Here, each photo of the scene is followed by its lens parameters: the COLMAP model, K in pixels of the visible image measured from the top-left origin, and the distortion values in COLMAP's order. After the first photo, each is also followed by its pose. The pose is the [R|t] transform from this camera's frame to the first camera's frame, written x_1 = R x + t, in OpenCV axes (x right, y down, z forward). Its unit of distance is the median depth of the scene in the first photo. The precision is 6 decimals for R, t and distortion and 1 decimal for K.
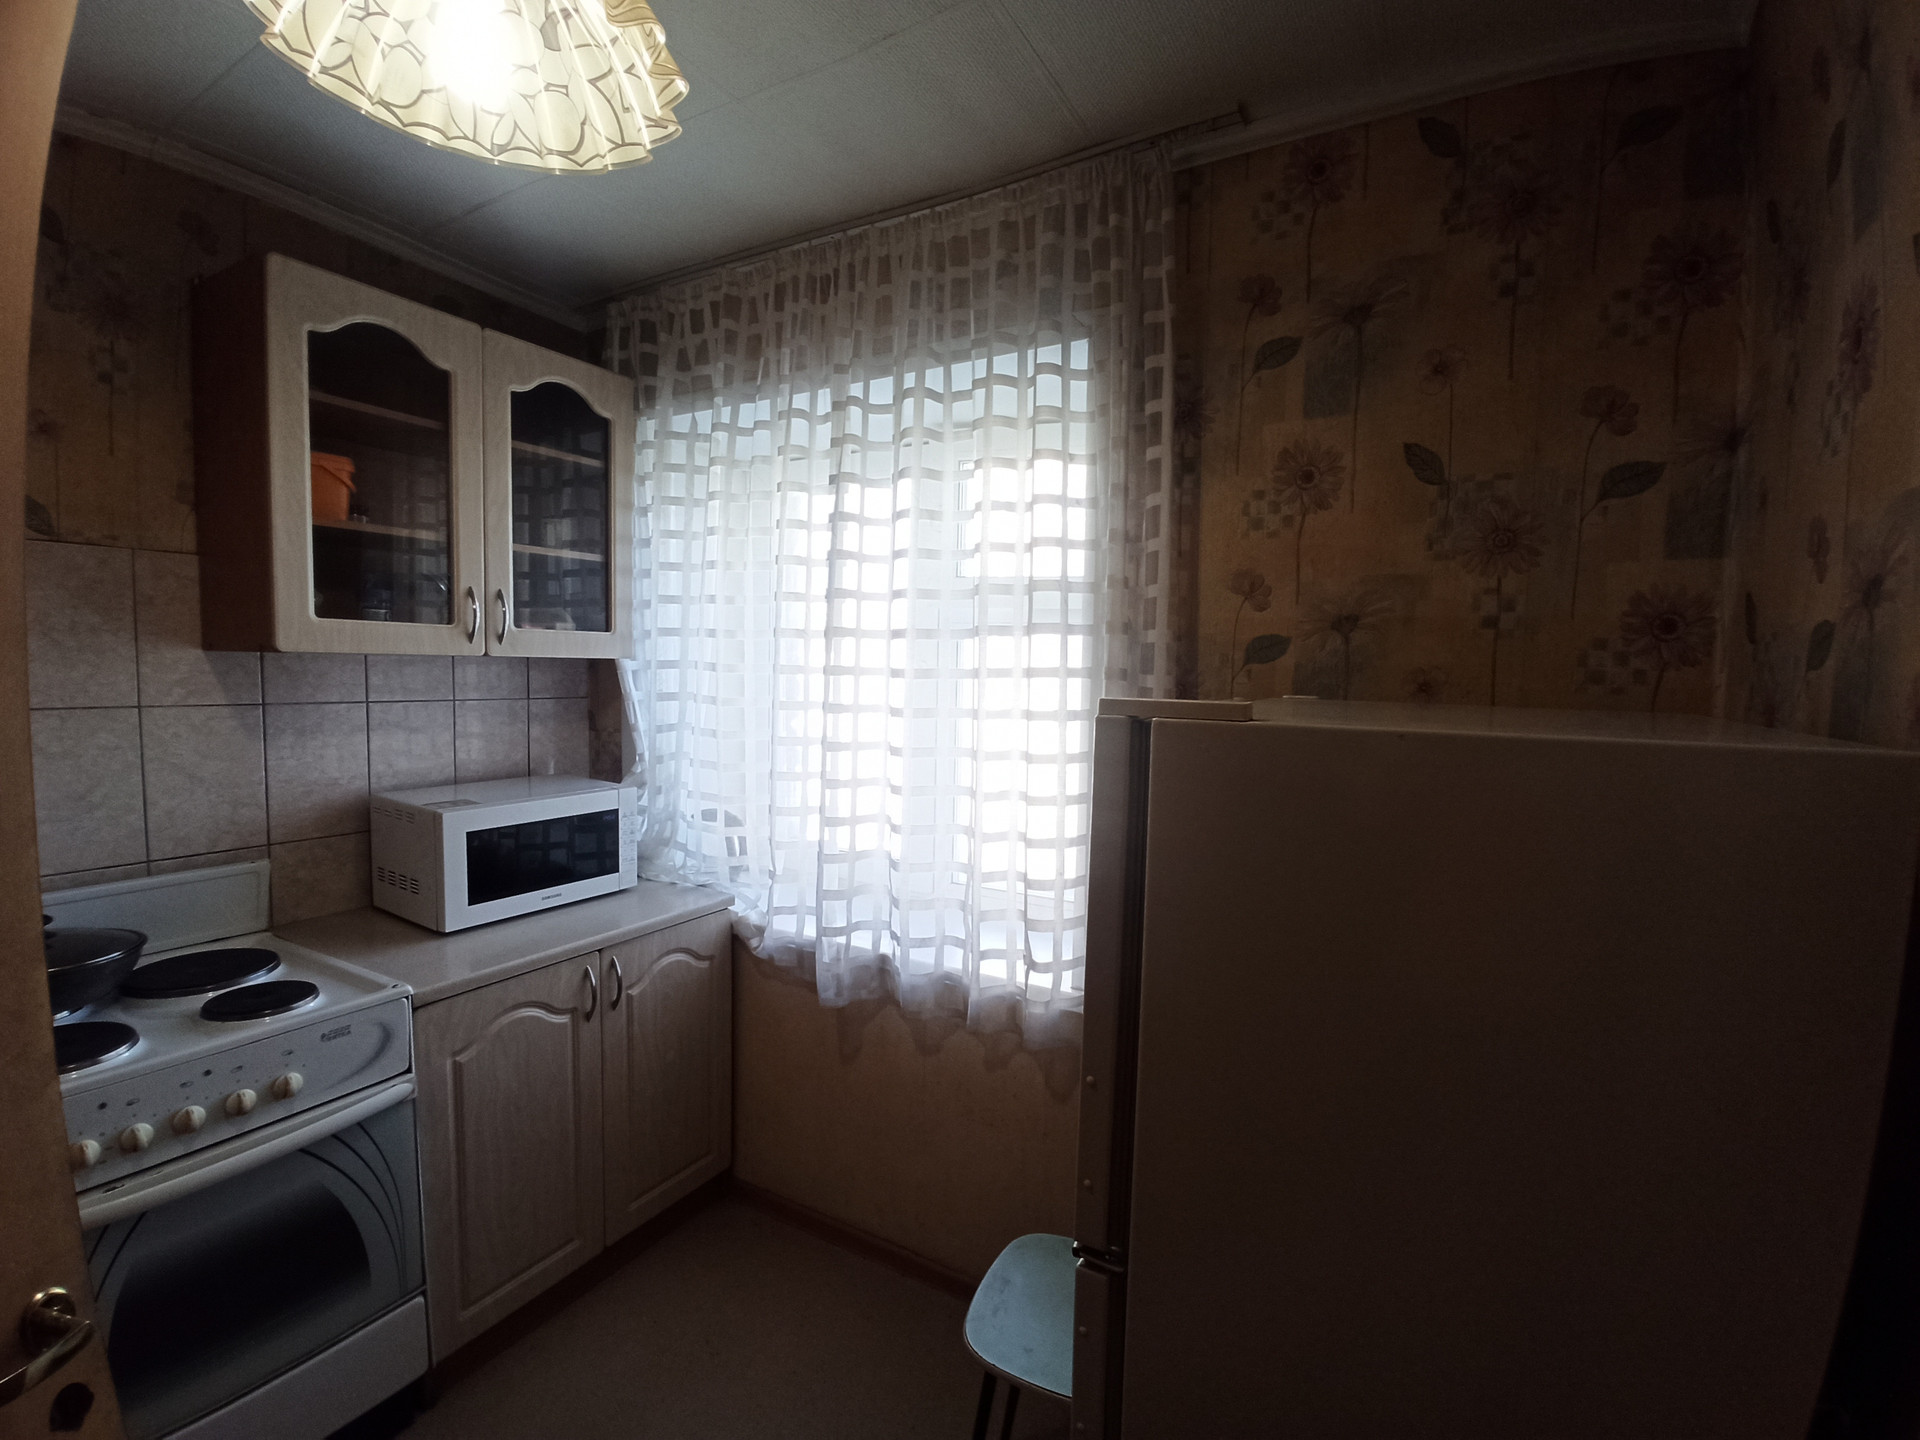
lens RADIAL K [[889.0, 0, 960.0], [0, 889.0, 720.0], [0, 0, 1]] dist [-0.000568, 0.000155]
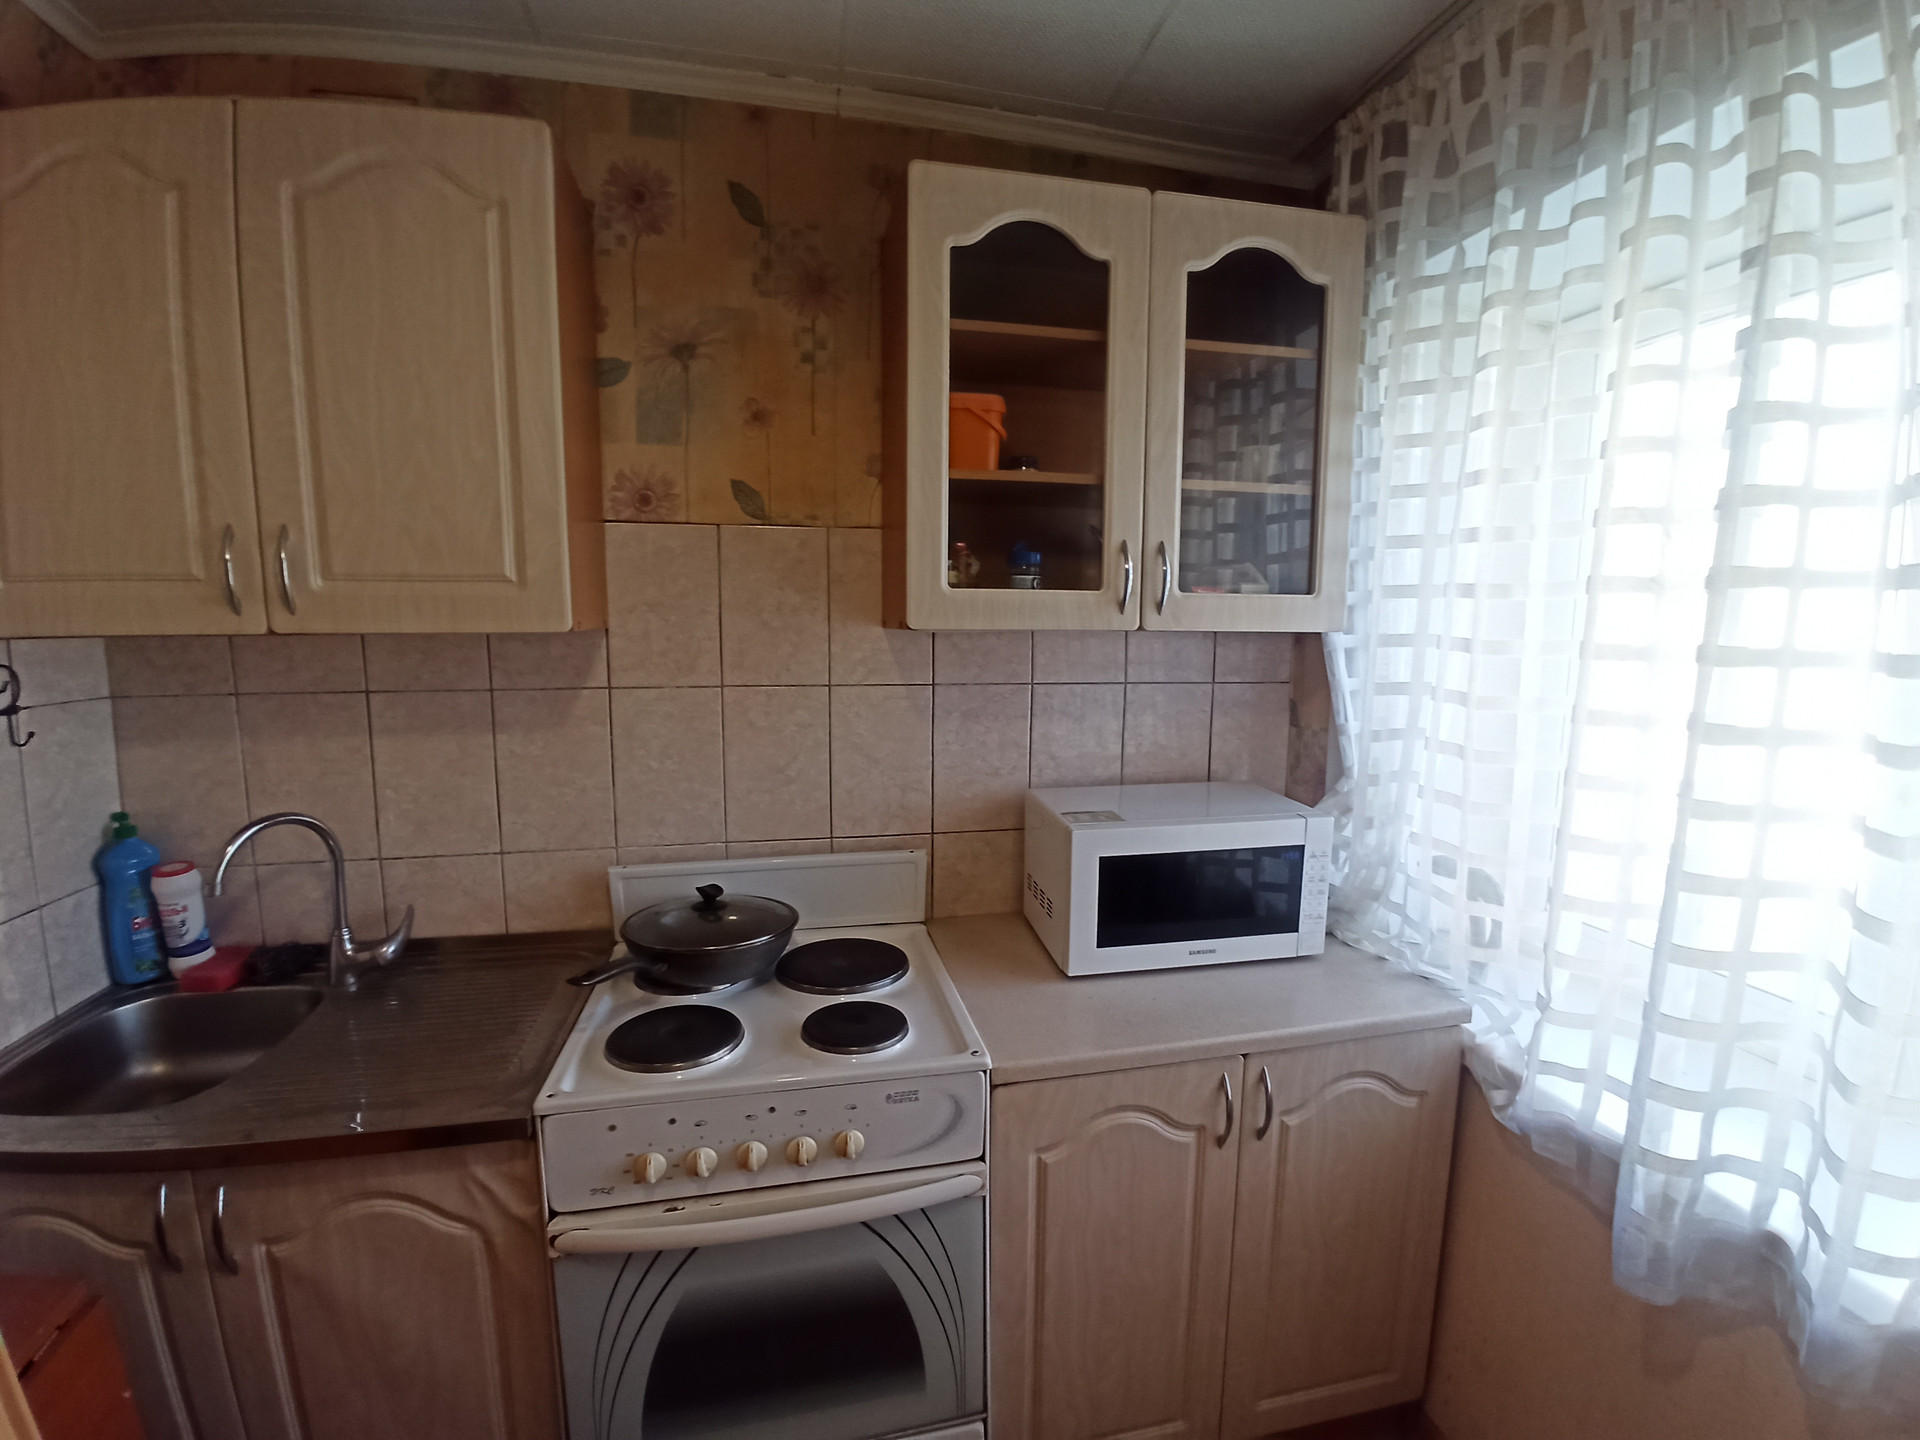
lens RADIAL K [[870.3, 0, 952.4], [0, 870.3, 739.8], [0, 0, 1]] dist [-0.046320, 0.008486]
pose [[0.667881, 0.083297, -0.739592, -0.078430], [-0.038594, 0.996257, 0.077353, -0.029563], [0.743266, -0.023119, 0.668596, 0.373062]]
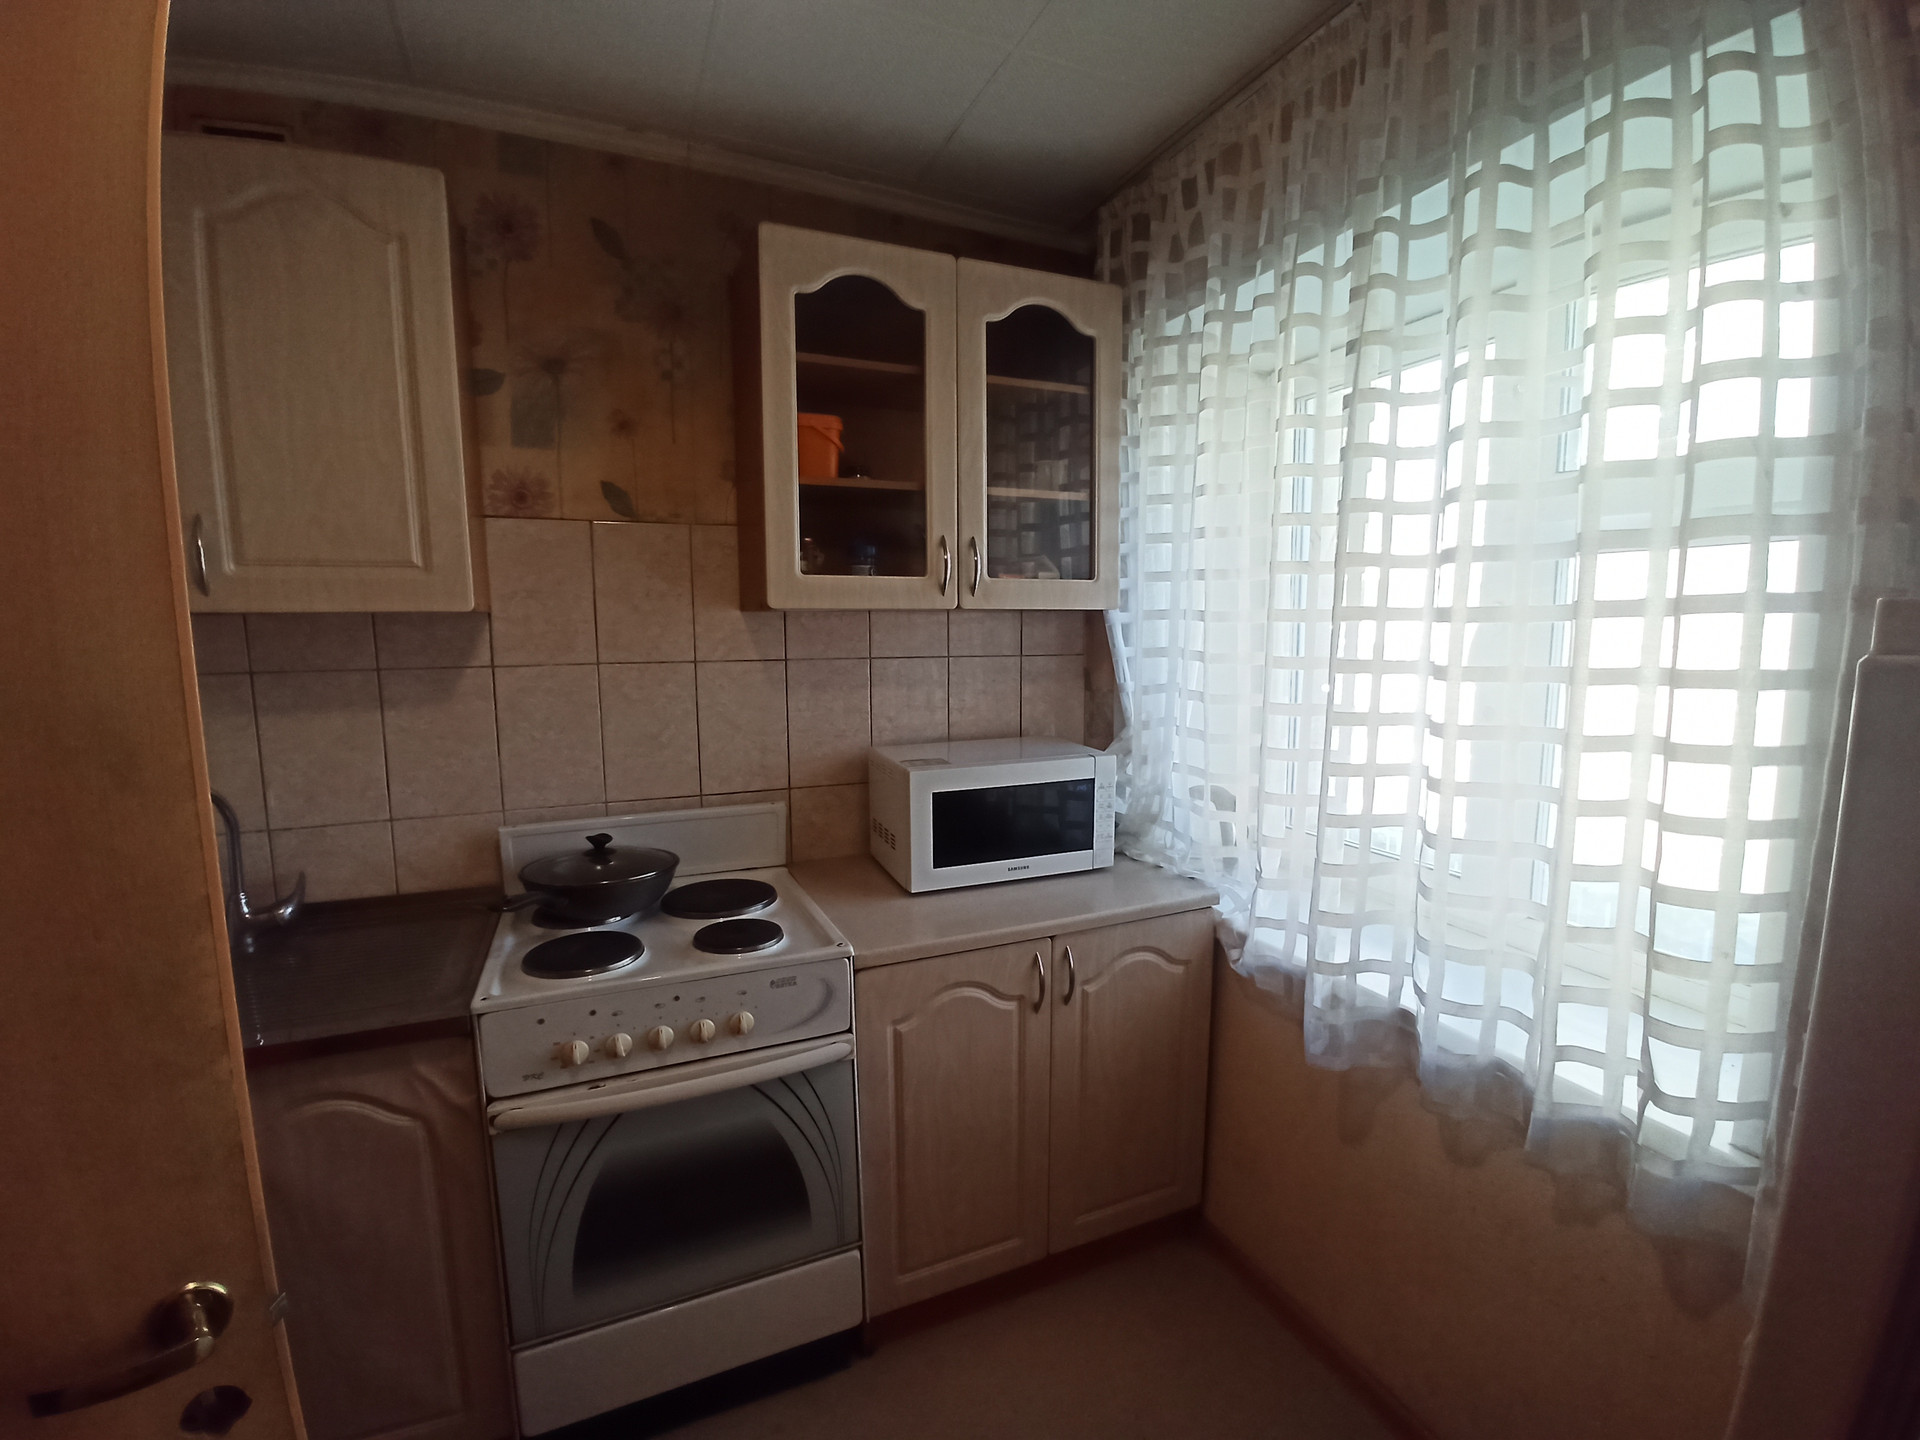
lens RADIAL K [[880.3, 0, 963.6], [0, 880.3, 731.5], [0, 0, 1]] dist [-0.043608, 0.009819]
pose [[0.807252, 0.047000, -0.588333, 0.029902], [-0.015463, 0.998166, 0.058524, 0.003237], [0.590005, -0.038146, 0.806498, 0.238838]]
